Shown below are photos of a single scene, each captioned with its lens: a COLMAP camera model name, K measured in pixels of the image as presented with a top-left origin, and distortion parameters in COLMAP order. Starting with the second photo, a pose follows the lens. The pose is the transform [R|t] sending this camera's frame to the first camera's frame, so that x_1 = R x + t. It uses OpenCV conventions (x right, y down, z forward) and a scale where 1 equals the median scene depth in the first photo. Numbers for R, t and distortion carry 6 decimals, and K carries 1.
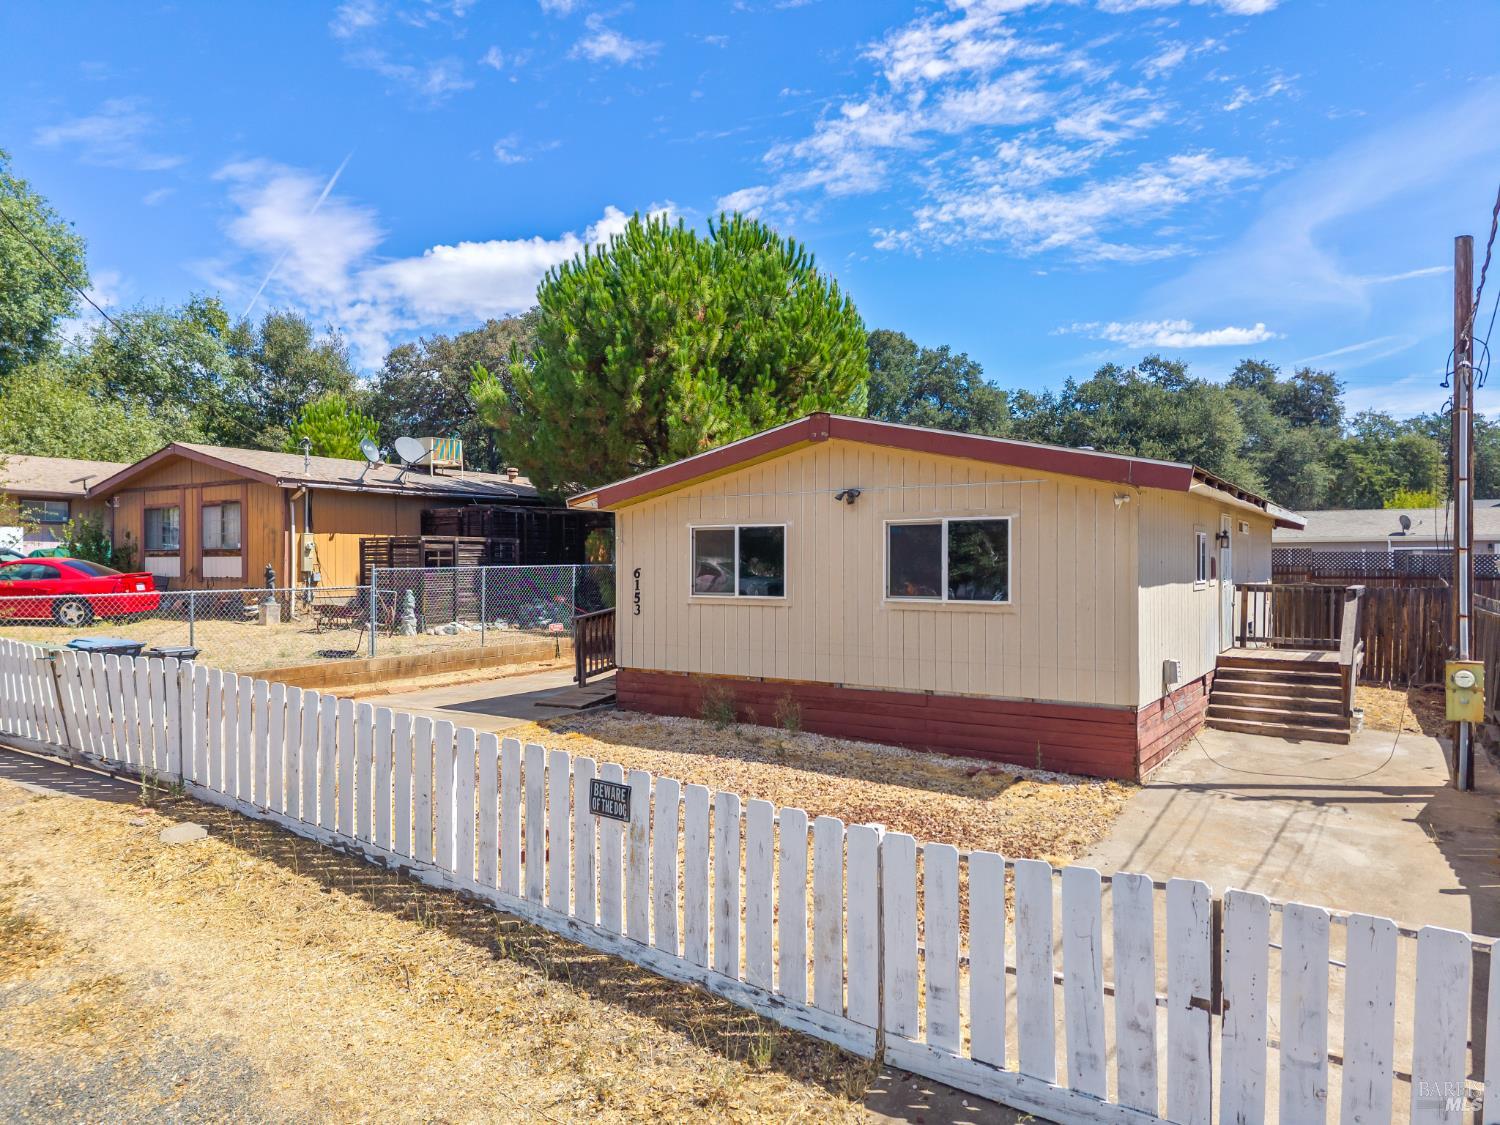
lens RADIAL K [[1000.9, 0, 742.3], [0, 1000.9, 563.6], [0, 0, 1]] dist [0.024597, -0.020414]
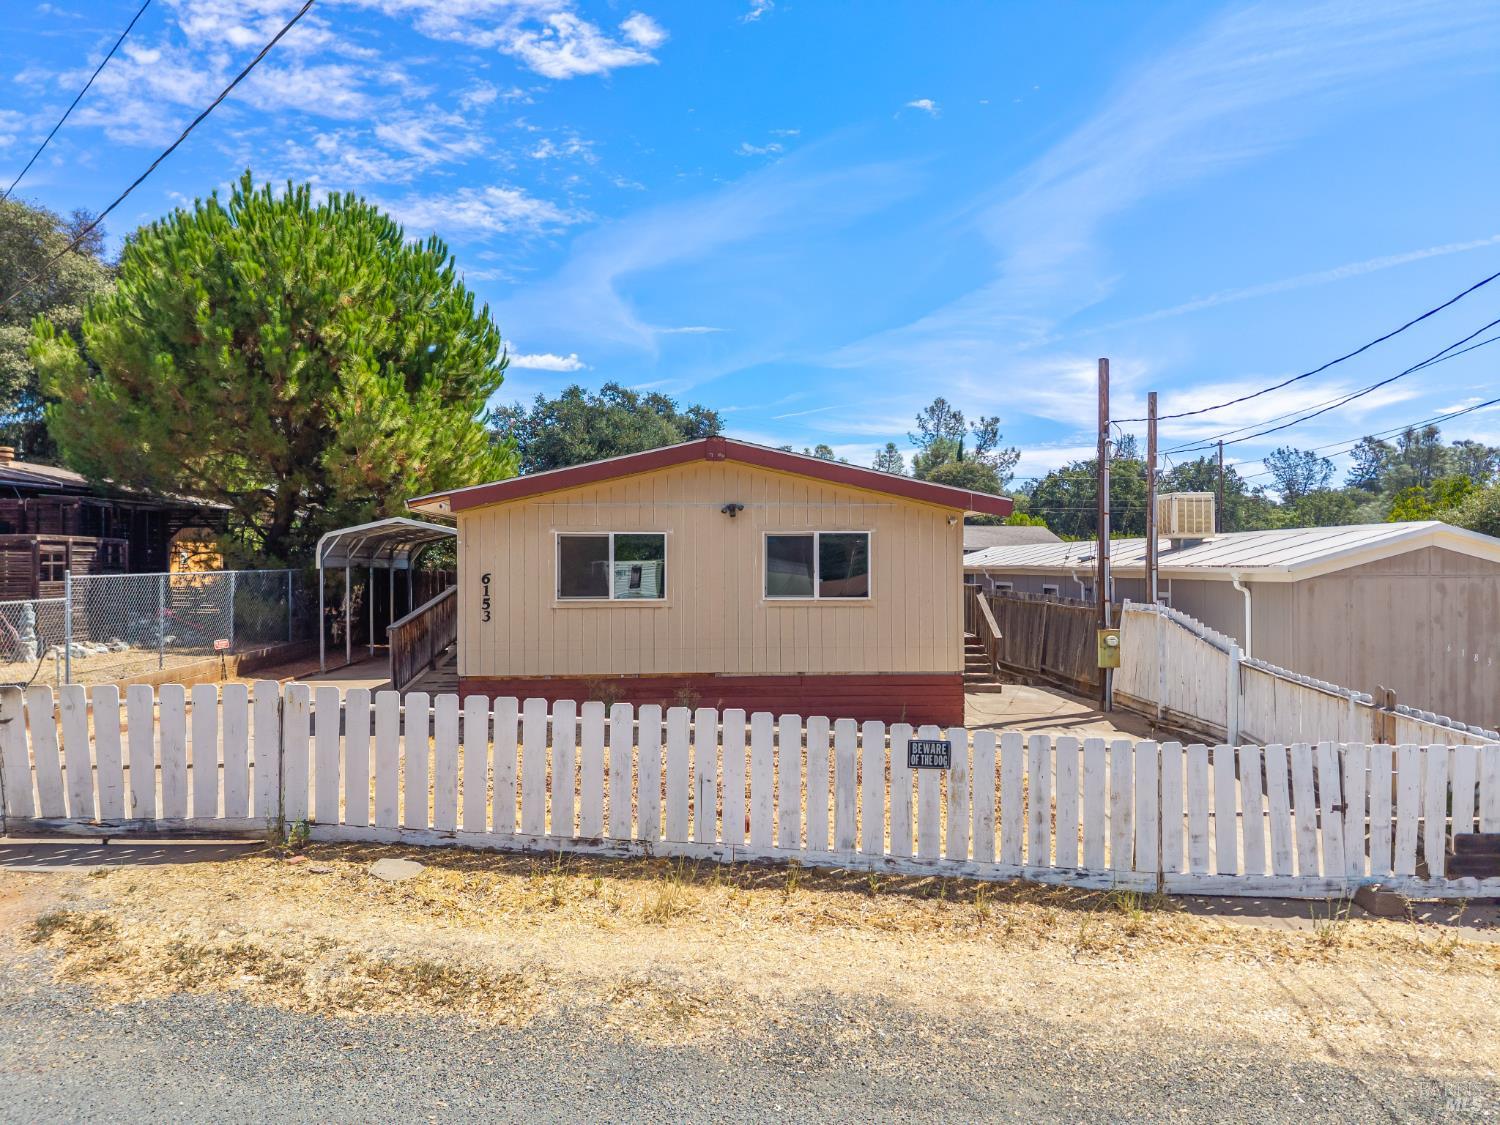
lens RADIAL K [[1000.9, 0, 742.3], [0, 1000.9, 563.6], [0, 0, 1]] dist [0.024597, -0.020414]
pose [[0.805170, 0.001153, 0.593043, -0.512754], [0.002119, 0.999986, -0.004822, 0.000280], [-0.593041, 0.005139, 0.805156, 0.057604]]
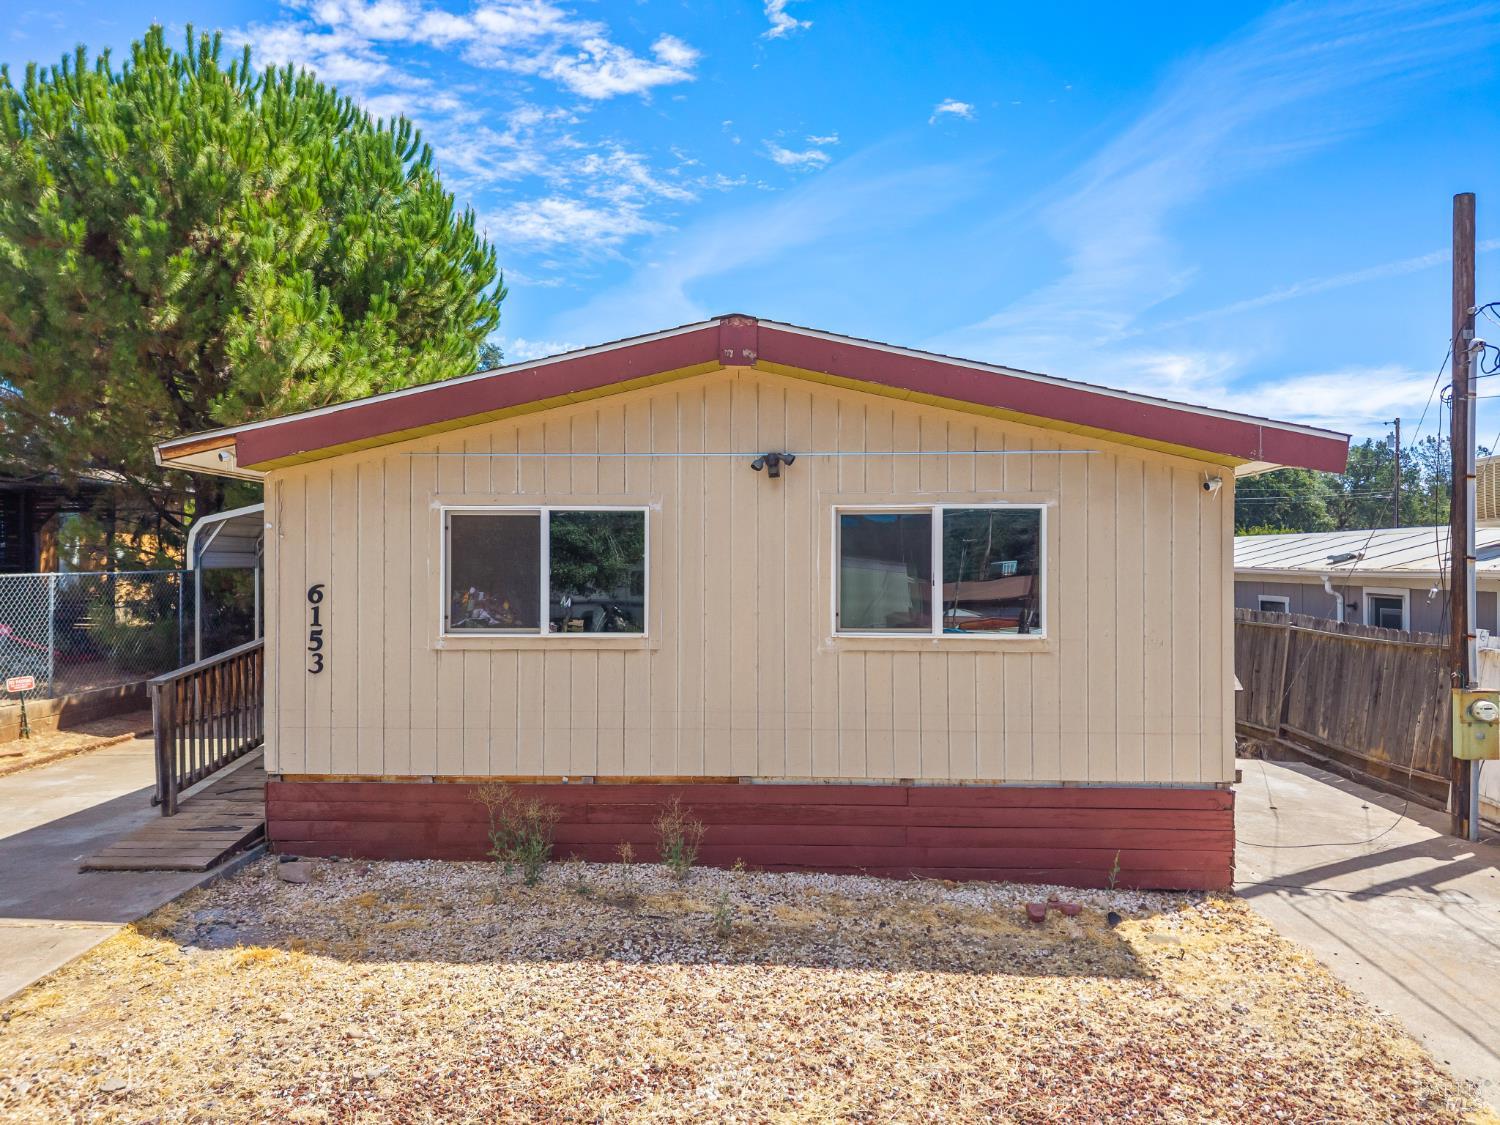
lens RADIAL K [[1000.9, 0, 742.3], [0, 1000.9, 563.6], [0, 0, 1]] dist [0.024597, -0.020414]
pose [[0.858000, 0.002144, 0.513646, -0.196042], [-0.001848, 0.999998, -0.001087, -0.006171], [-0.513647, -0.000016, 0.858002, 0.447657]]
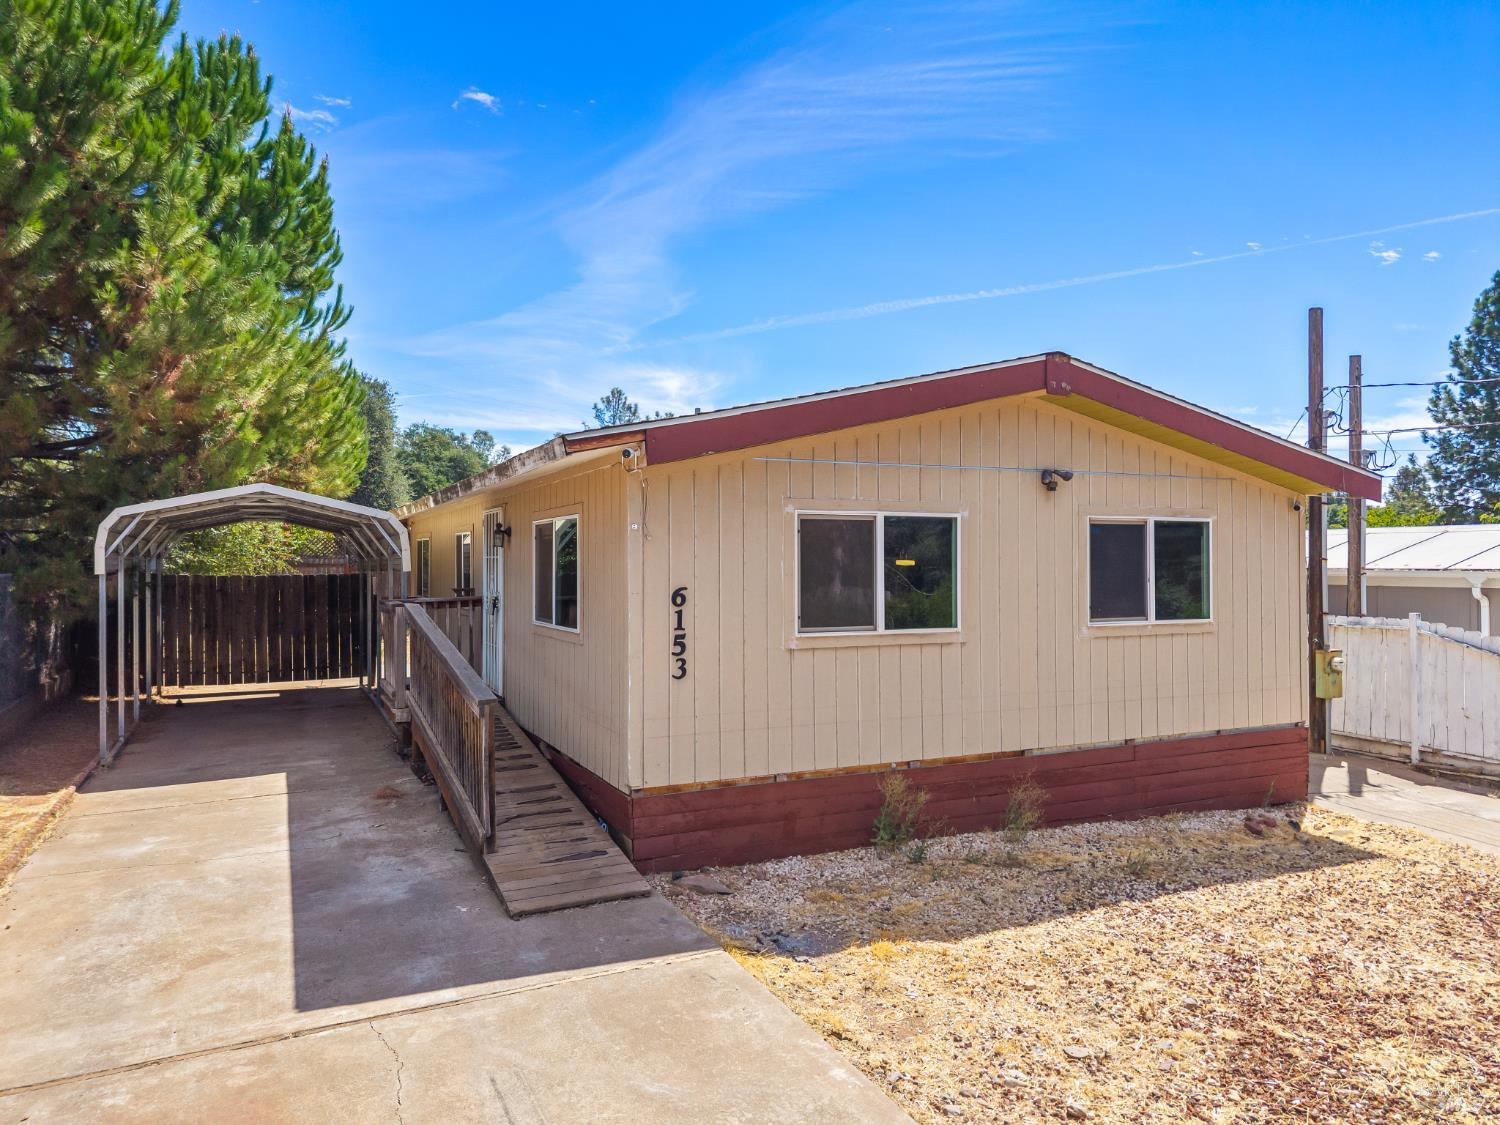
lens RADIAL K [[1006.7, 0, 750.0], [0, 1006.7, 562.5], [0, 0, 1]] dist [0.078204, -0.100229]
pose [[0.519692, 0.001765, 0.854352, -0.553177], [0.001298, 0.999995, -0.002855, -0.006422], [-0.854353, 0.002593, 0.519687, 0.732613]]
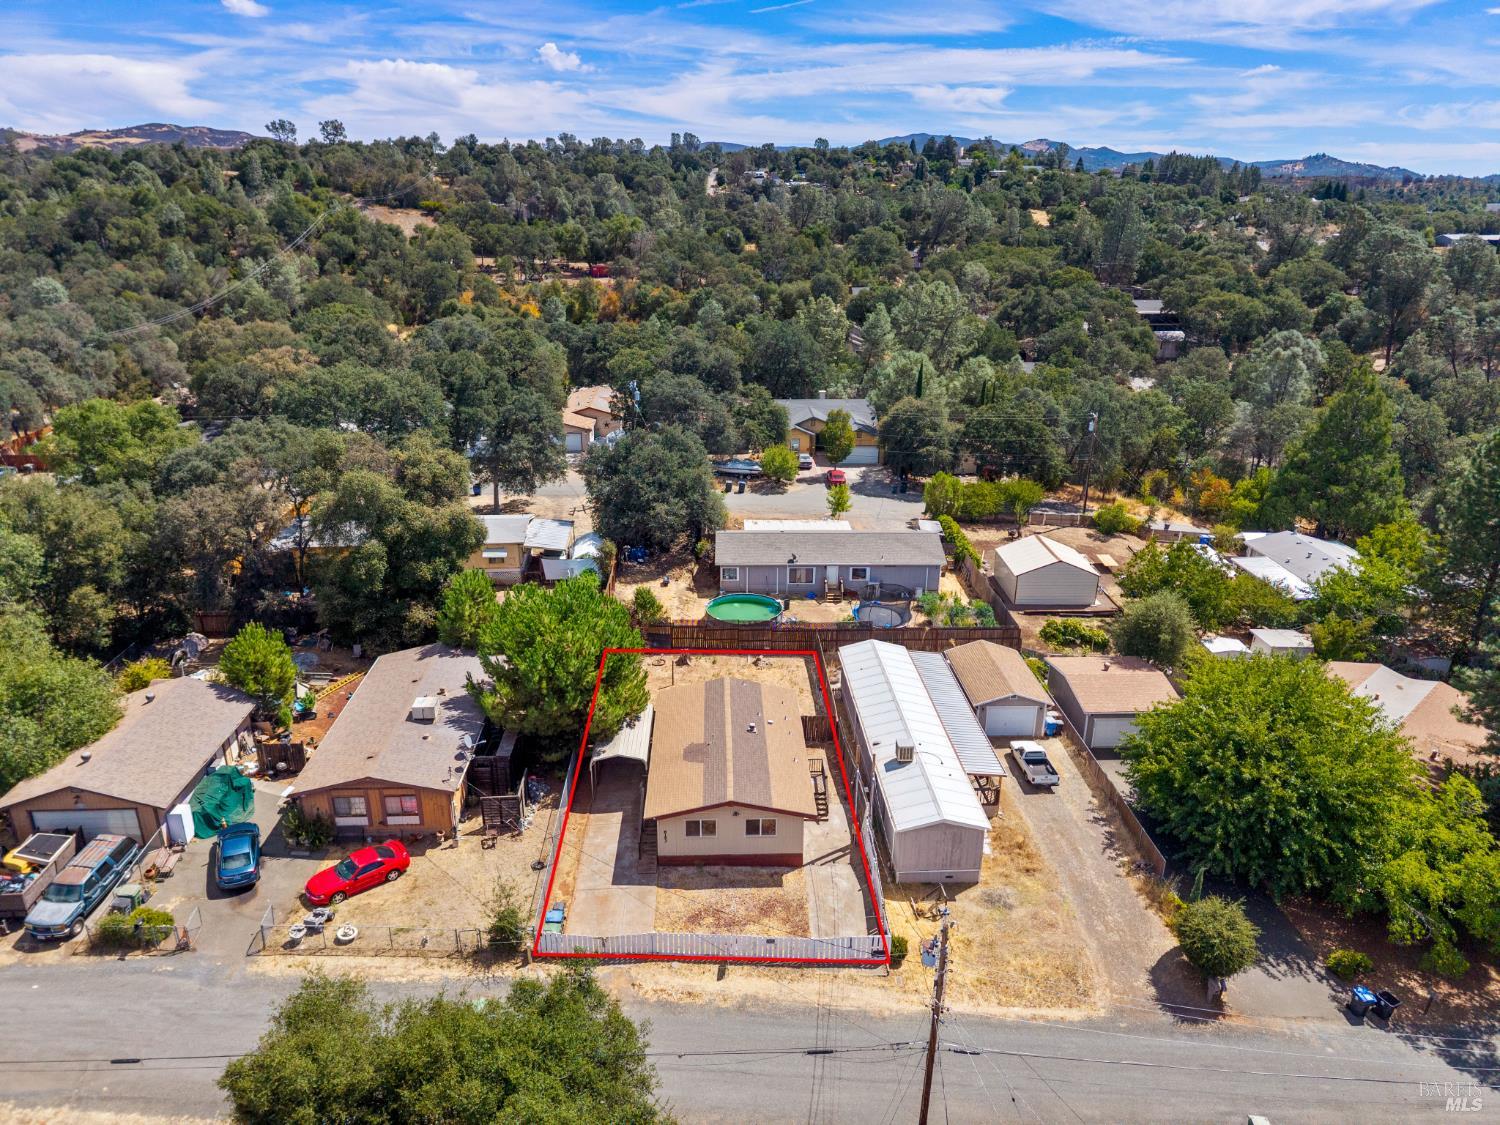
lens RADIAL K [[997.0, 0, 750.9], [0, 997.0, 545.6], [0, 0, 1]] dist [0.010069, -0.008327]
pose [[0.810437, -0.188259, 0.554753, -1.655519], [-0.008242, 0.943200, 0.332122, -2.149283], [-0.585768, -0.273737, 0.762853, -1.583035]]
